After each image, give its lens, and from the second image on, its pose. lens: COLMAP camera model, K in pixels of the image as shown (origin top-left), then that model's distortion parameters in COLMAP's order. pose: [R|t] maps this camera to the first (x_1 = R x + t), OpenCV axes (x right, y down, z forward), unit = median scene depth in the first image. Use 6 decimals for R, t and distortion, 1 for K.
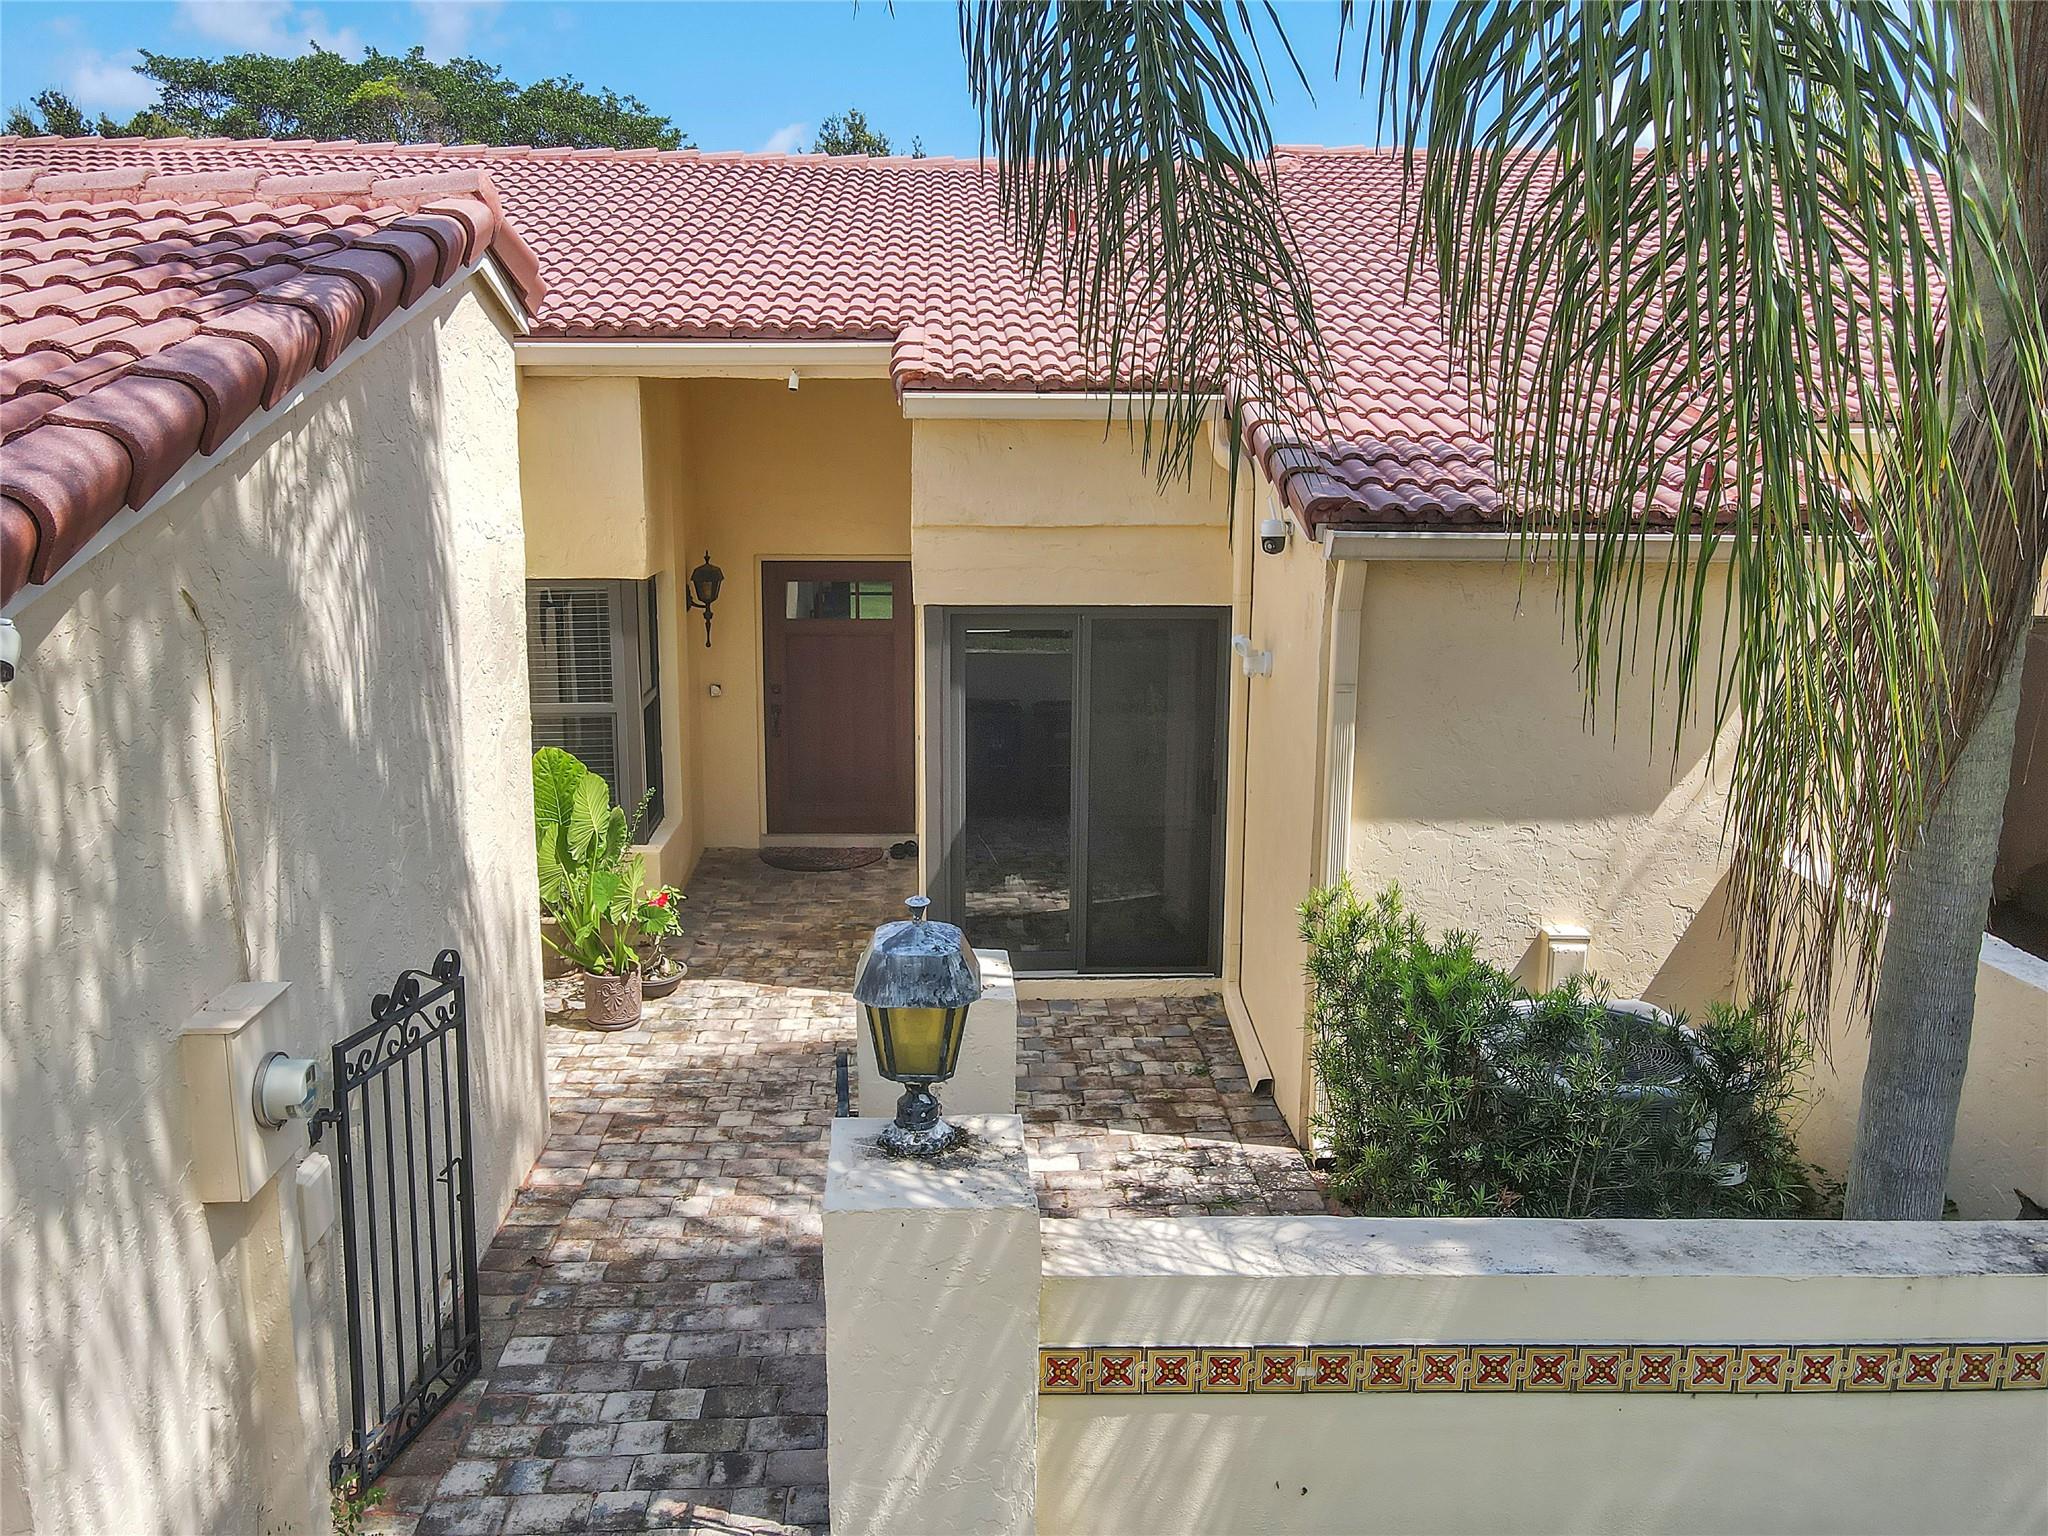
lens RADIAL K [[1633.4, 0, 1027.0], [0, 1633.4, 770.3], [0, 0, 1]] dist [0.000158, 0.035042]
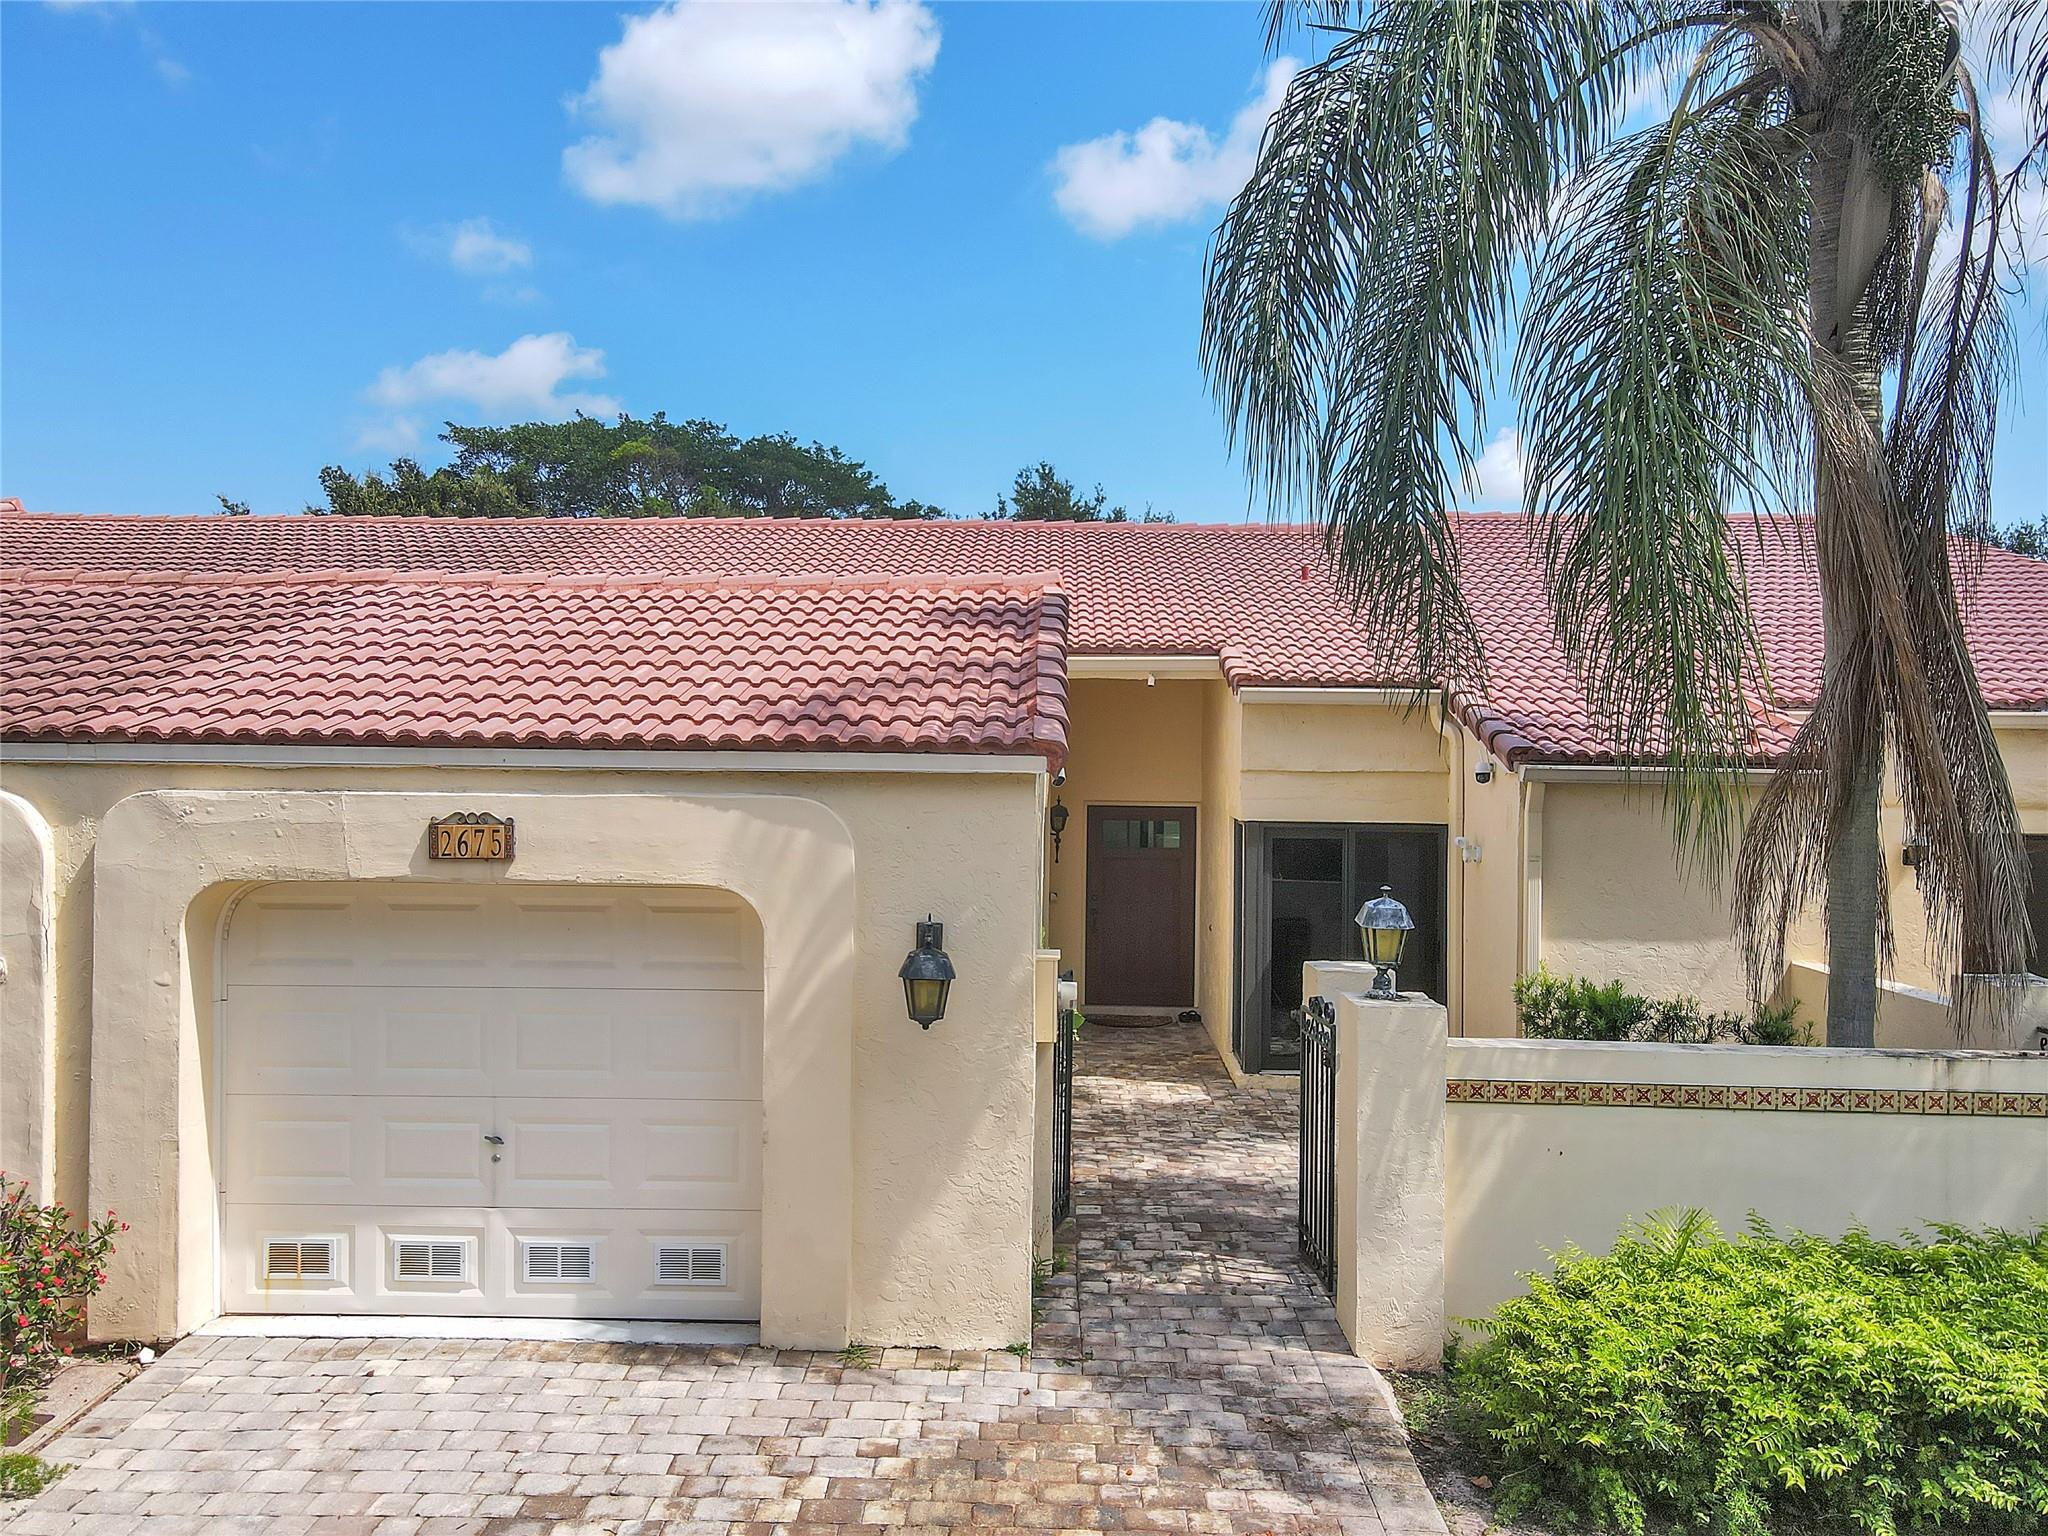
lens RADIAL K [[1633.4, 0, 1022.2], [0, 1633.4, 768.0], [0, 0, 1]] dist [0.000158, 0.035042]
pose [[0.997421, 0.002901, -0.071711, -0.171868], [-0.015986, 0.983061, -0.182580, 0.141921], [0.069966, 0.183255, 0.980572, -0.569834]]
